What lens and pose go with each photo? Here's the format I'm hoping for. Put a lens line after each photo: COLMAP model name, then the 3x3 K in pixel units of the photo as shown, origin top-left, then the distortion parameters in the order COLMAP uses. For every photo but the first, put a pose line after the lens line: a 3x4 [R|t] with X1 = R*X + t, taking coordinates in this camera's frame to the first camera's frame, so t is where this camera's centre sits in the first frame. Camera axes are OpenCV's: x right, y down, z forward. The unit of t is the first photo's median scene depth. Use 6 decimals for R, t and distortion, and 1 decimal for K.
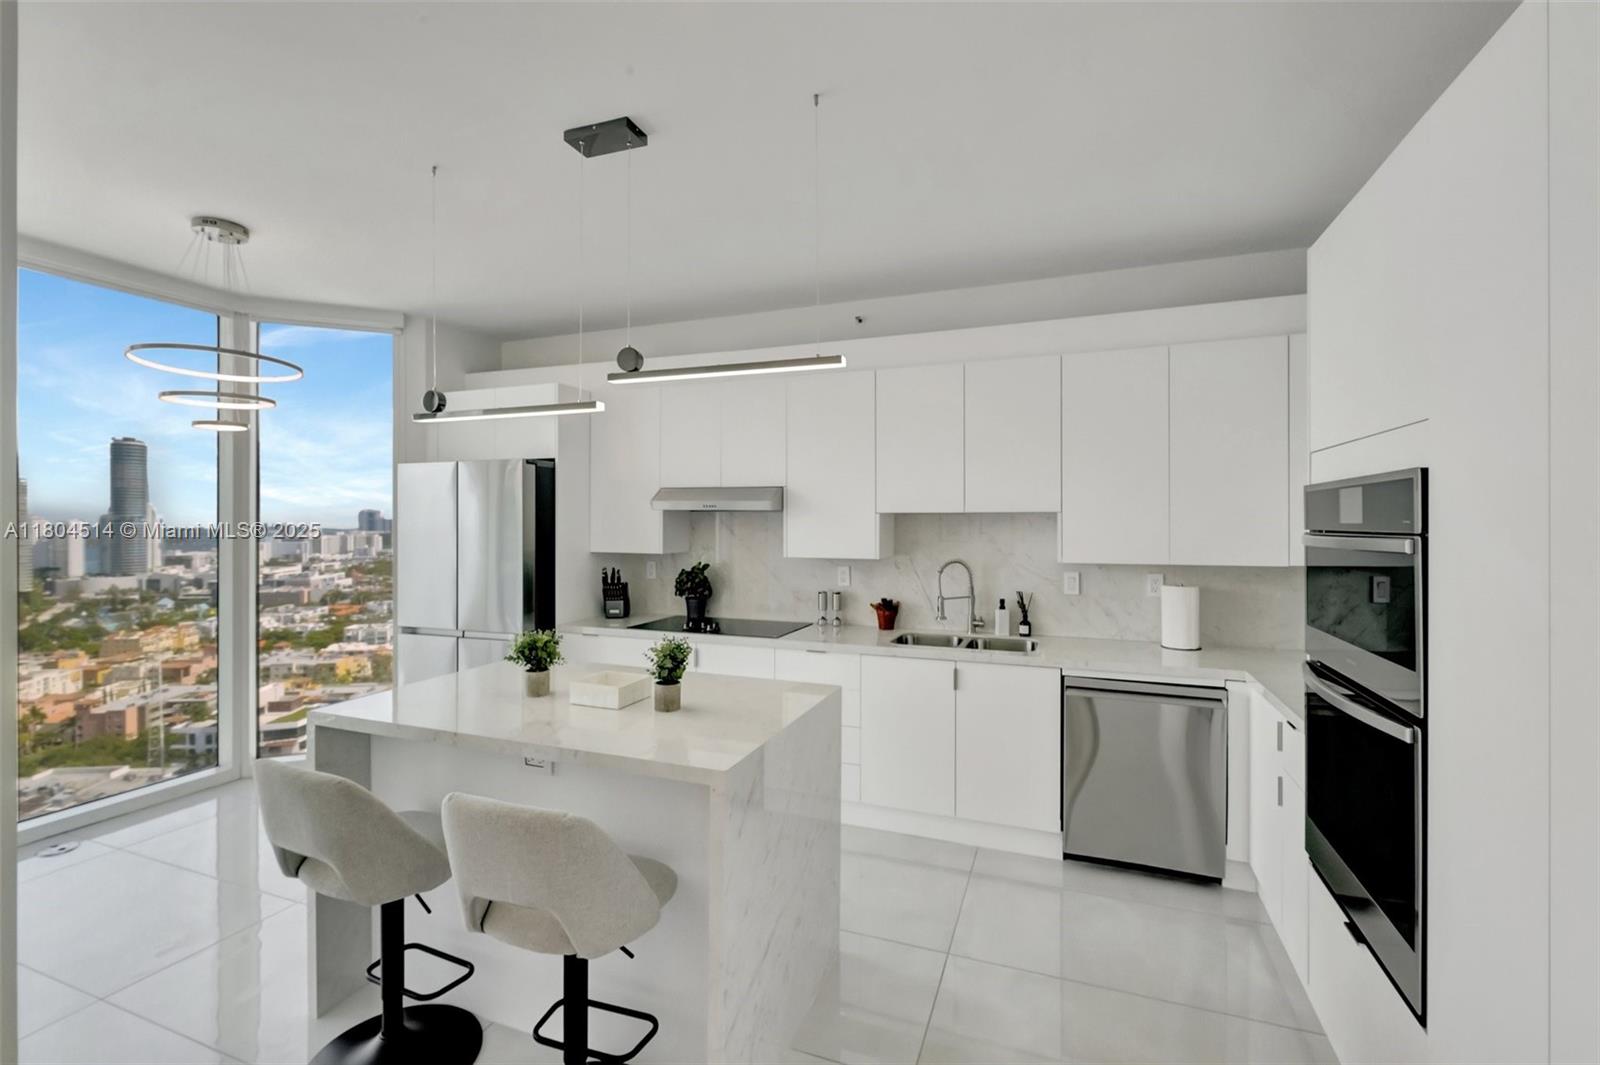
lens RADIAL K [[704.8, 0, 796.0], [0, 704.8, 523.4], [0, 0, 1]] dist [-0.000569, -0.001592]
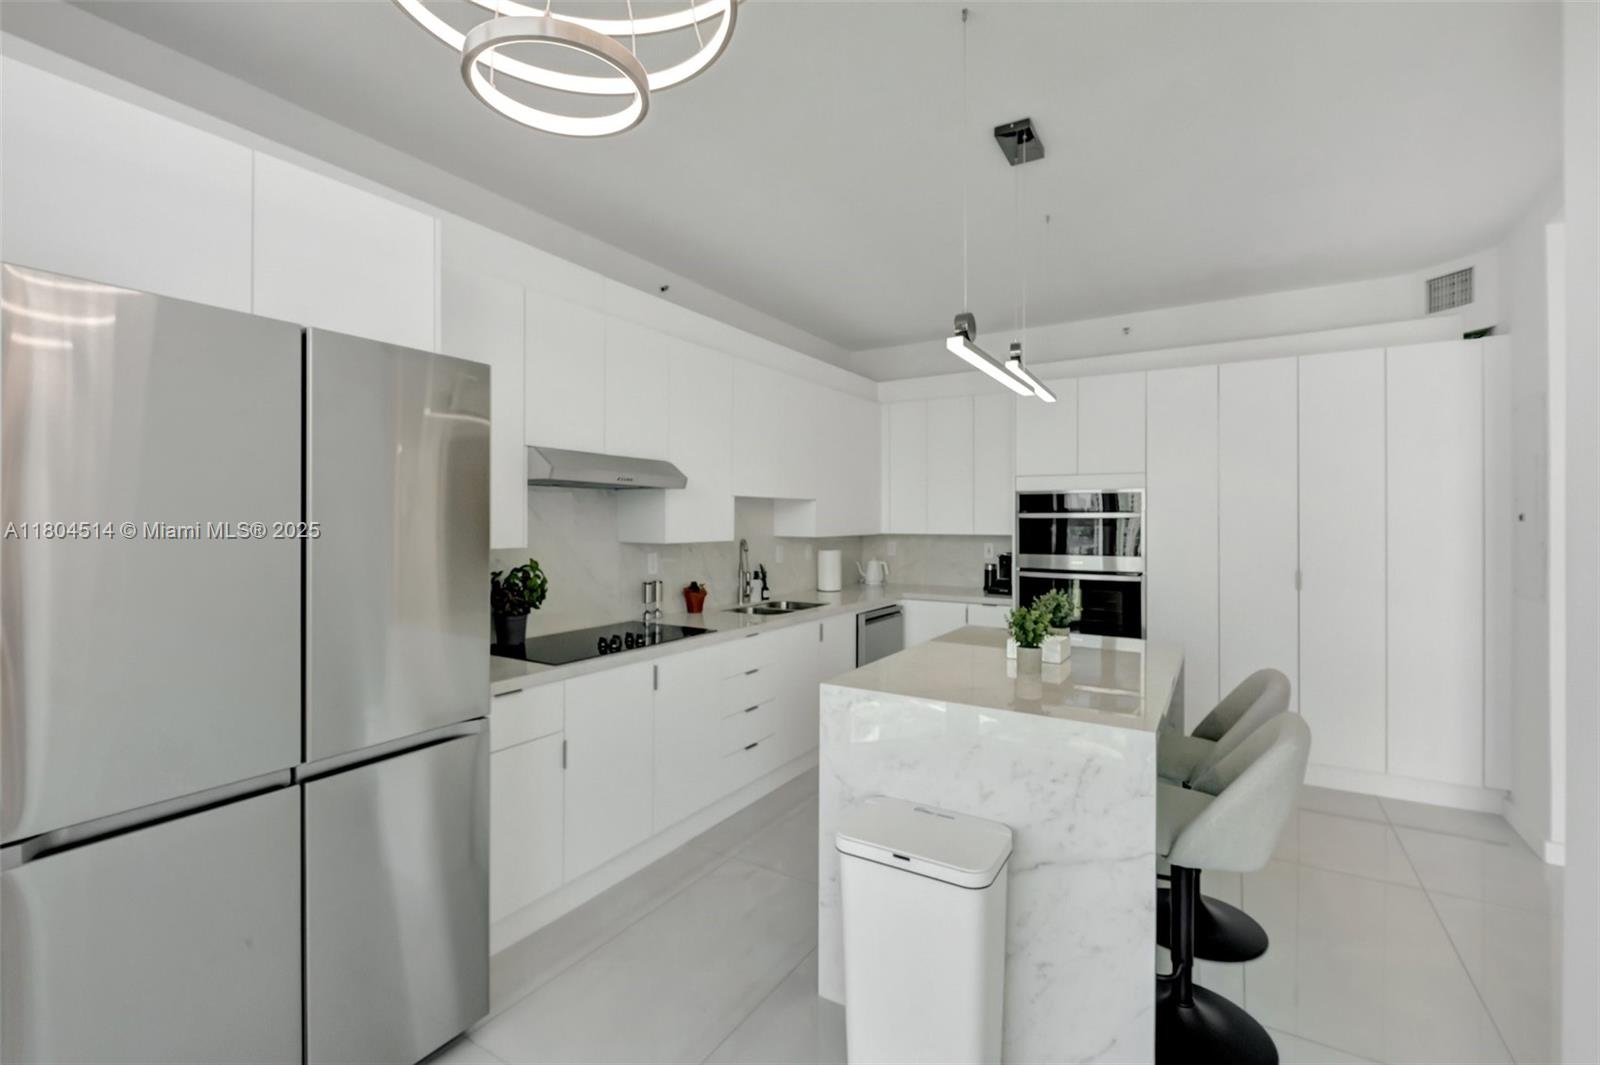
lens RADIAL K [[699.3, 0, 796.5], [0, 699.3, 510.1], [0, 0, 1]] dist [0.000884, -0.000798]
pose [[0.178565, 0.011909, 0.983856, -0.815037], [-0.001185, 0.999929, -0.011888, 0.016911], [-0.983927, 0.000957, 0.178566, 0.675483]]
